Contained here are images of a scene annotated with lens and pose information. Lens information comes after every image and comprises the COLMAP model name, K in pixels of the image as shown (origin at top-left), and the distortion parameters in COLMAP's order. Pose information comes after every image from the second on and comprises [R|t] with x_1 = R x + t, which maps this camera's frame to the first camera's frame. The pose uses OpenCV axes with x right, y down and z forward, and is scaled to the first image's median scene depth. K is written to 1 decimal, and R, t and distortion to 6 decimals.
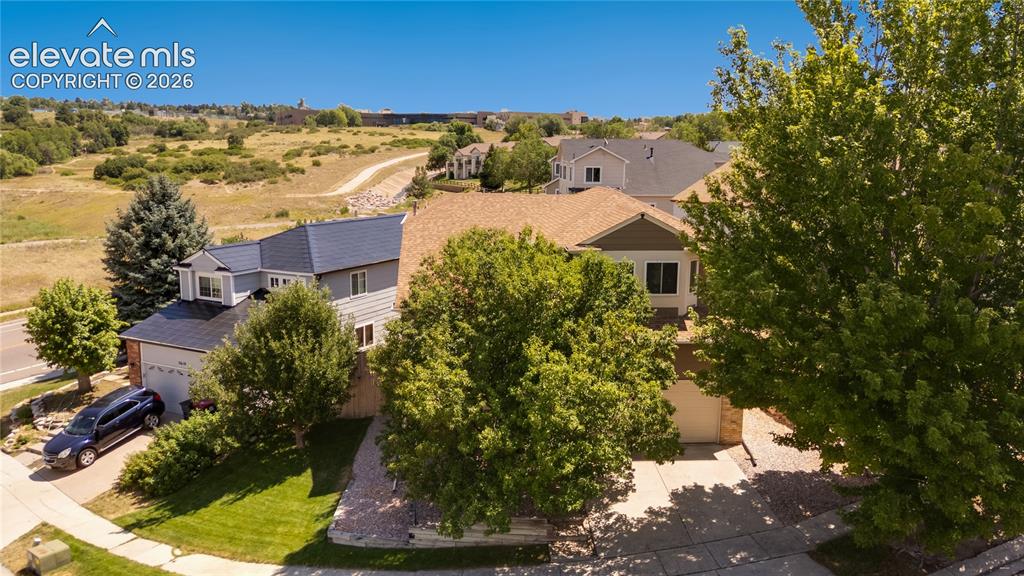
lens RADIAL K [[766.3, 0, 512.2], [0, 766.3, 287.5], [0, 0, 1]] dist [0.036495, -0.001108]
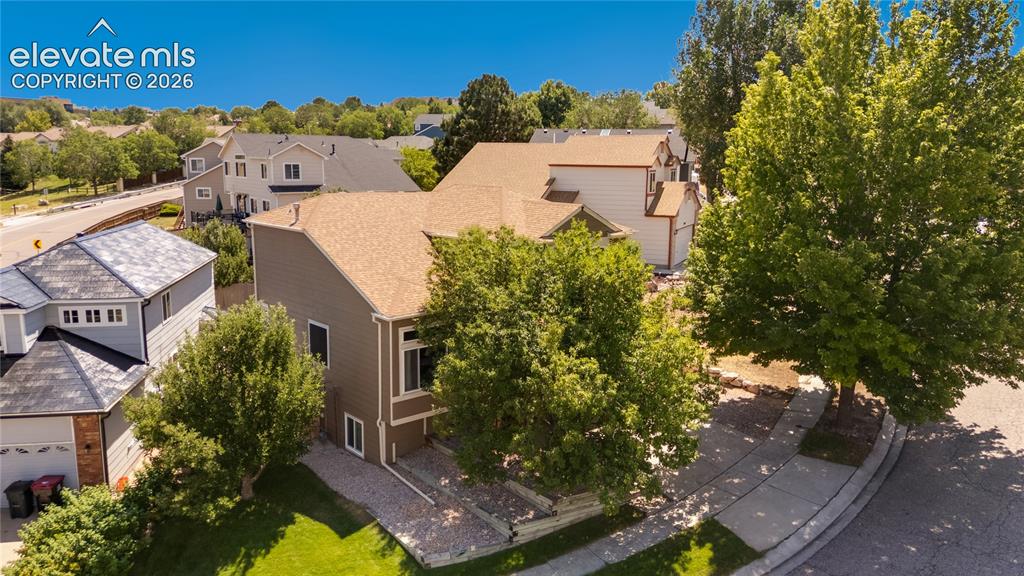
lens RADIAL K [[766.3, 0, 512.6], [0, 766.3, 287.9], [0, 0, 1]] dist [0.036495, -0.001108]
pose [[0.809119, -0.101872, 0.578748, -0.471698], [0.097059, 0.994500, 0.039360, -0.026706], [-0.579574, 0.024326, 0.814556, 0.117432]]
